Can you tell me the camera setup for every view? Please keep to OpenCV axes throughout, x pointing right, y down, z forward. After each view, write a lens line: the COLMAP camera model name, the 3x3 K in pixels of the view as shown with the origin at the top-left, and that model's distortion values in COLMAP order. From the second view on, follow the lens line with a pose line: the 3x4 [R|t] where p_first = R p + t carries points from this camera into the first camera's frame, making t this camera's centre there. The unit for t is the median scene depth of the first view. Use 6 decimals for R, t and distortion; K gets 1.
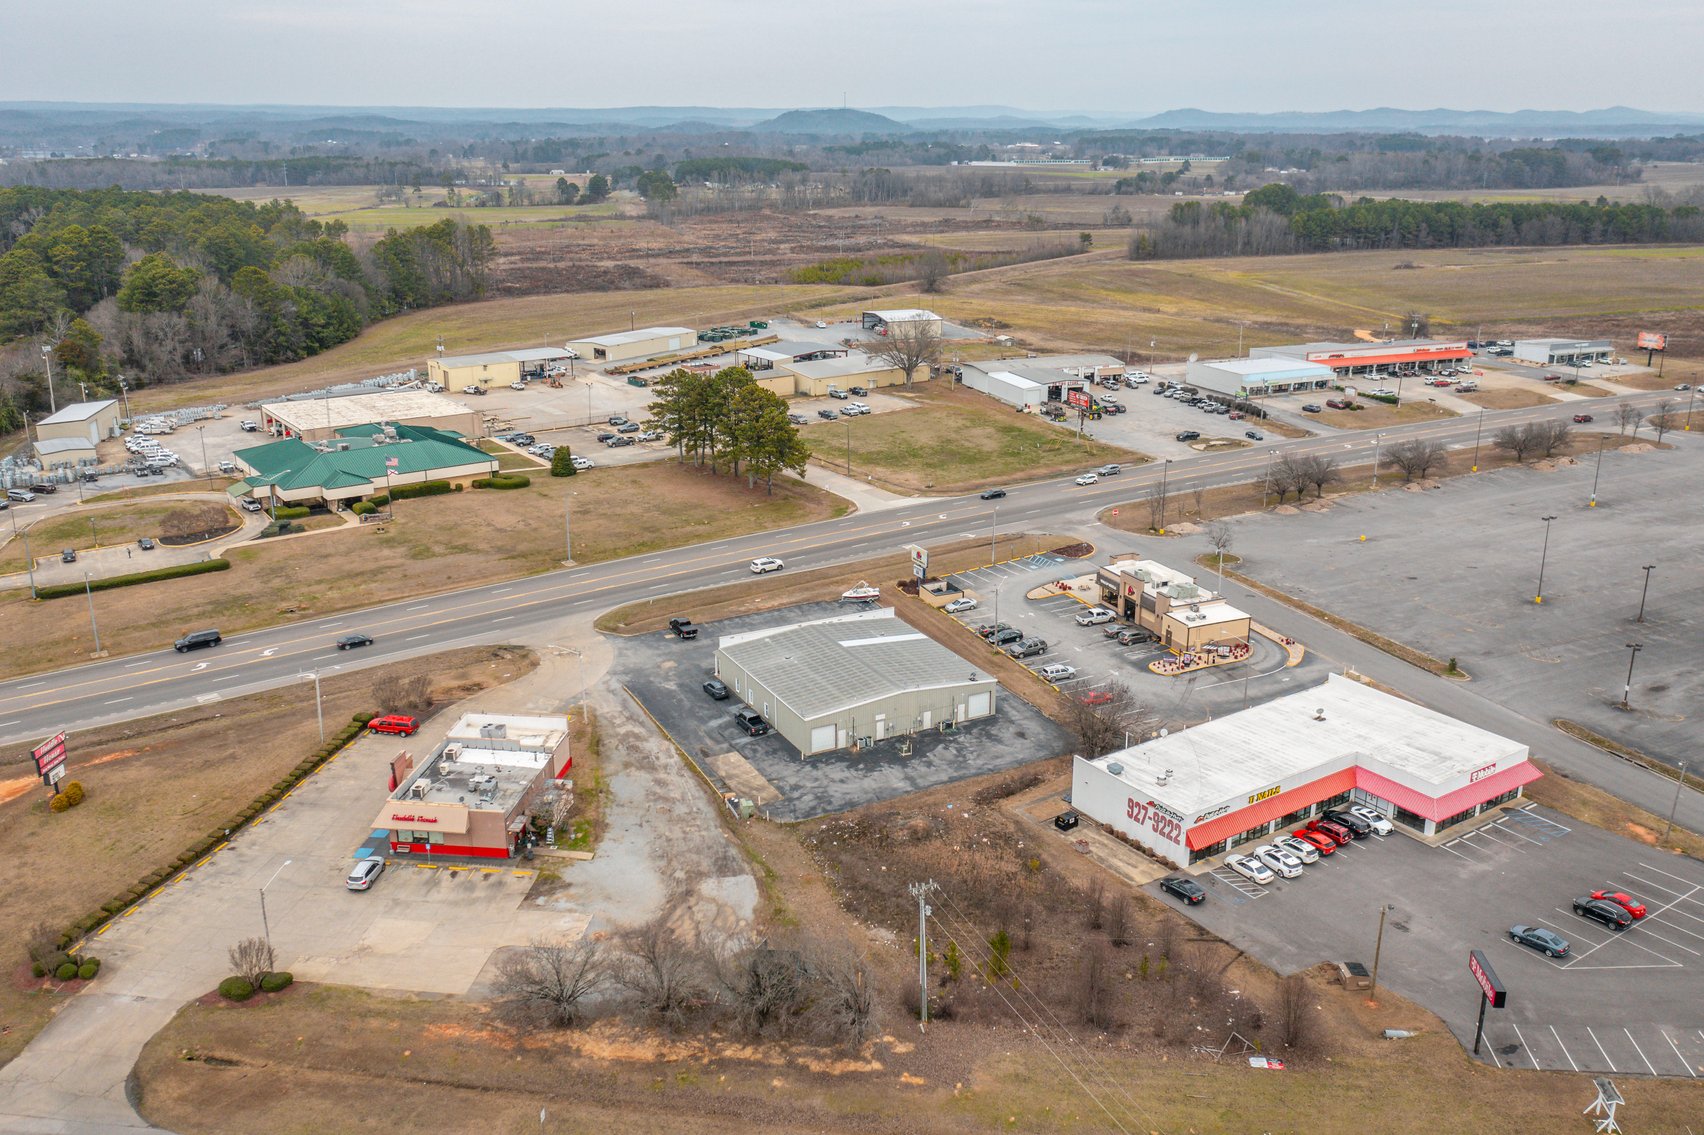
lens RADIAL K [[1387.7, 0, 844.0], [0, 1387.7, 560.6], [0, 0, 1]] dist [-0.009375, 0.005102]
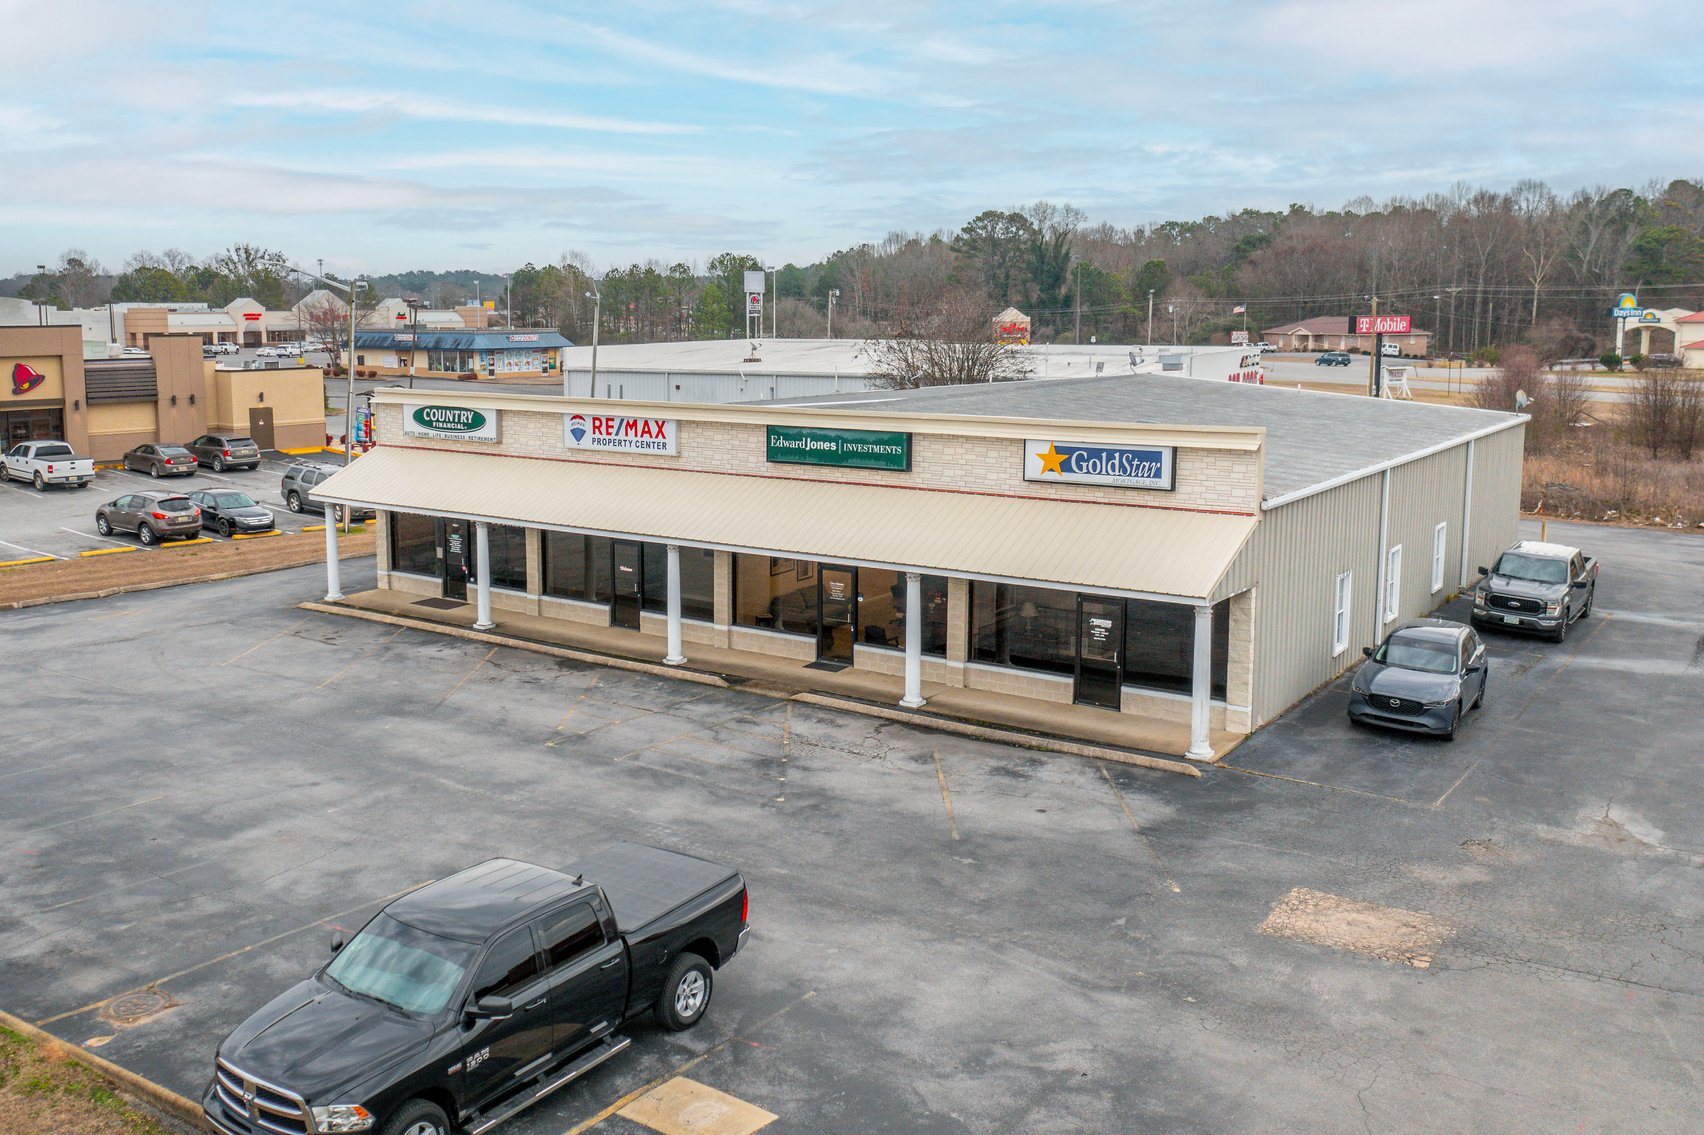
lens RADIAL K [[1504.5, 0, 741.9], [0, 1504.5, 563.8], [0, 0, 1]] dist [-0.008241, -0.001641]
pose [[-0.424885, -0.151374, 0.892501, -0.217203], [0.276270, 0.917201, 0.287085, 0.008791], [-0.862060, 0.368549, -0.347885, 1.157936]]
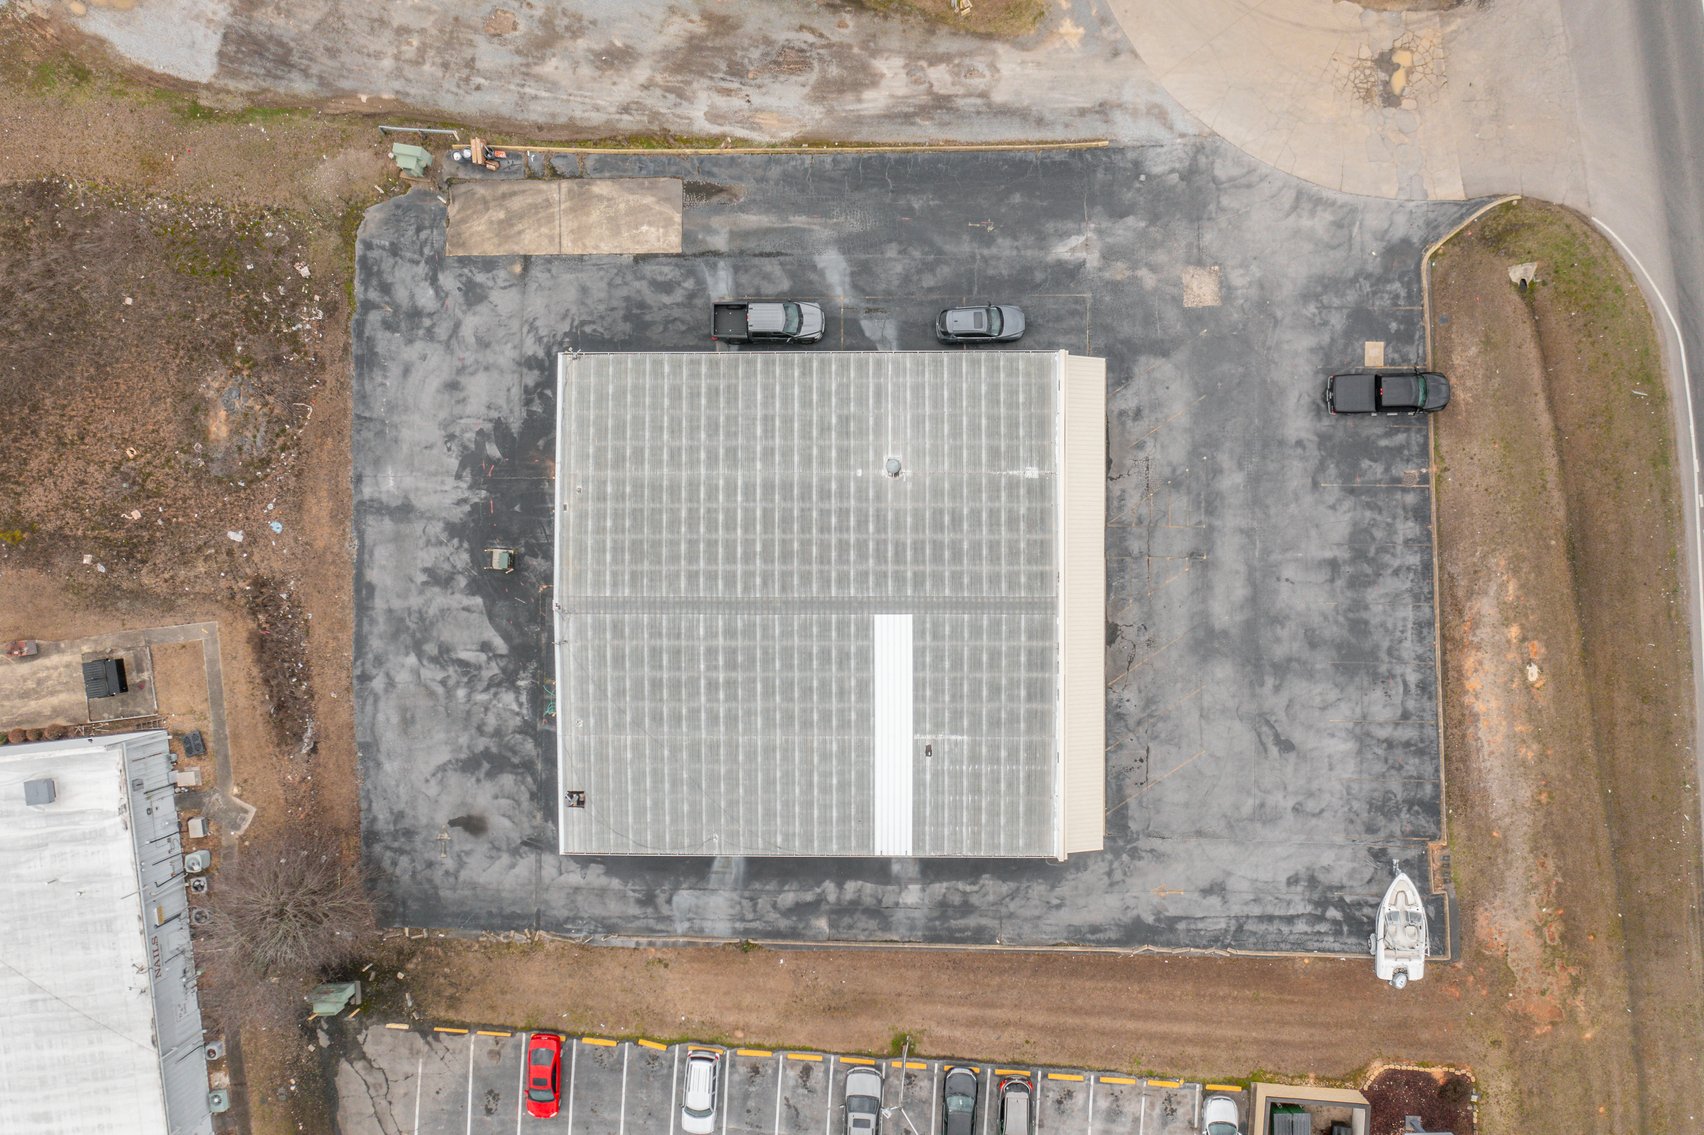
lens RADIAL K [[1387.7, 0, 844.0], [0, 1387.7, 560.6], [0, 0, 1]] dist [-0.009375, 0.005102]
pose [[-0.456774, 0.889242, 0.024630, -0.019743], [-0.247169, -0.153462, 0.956743, -0.324877], [0.854555, 0.430928, 0.289891, 0.900132]]
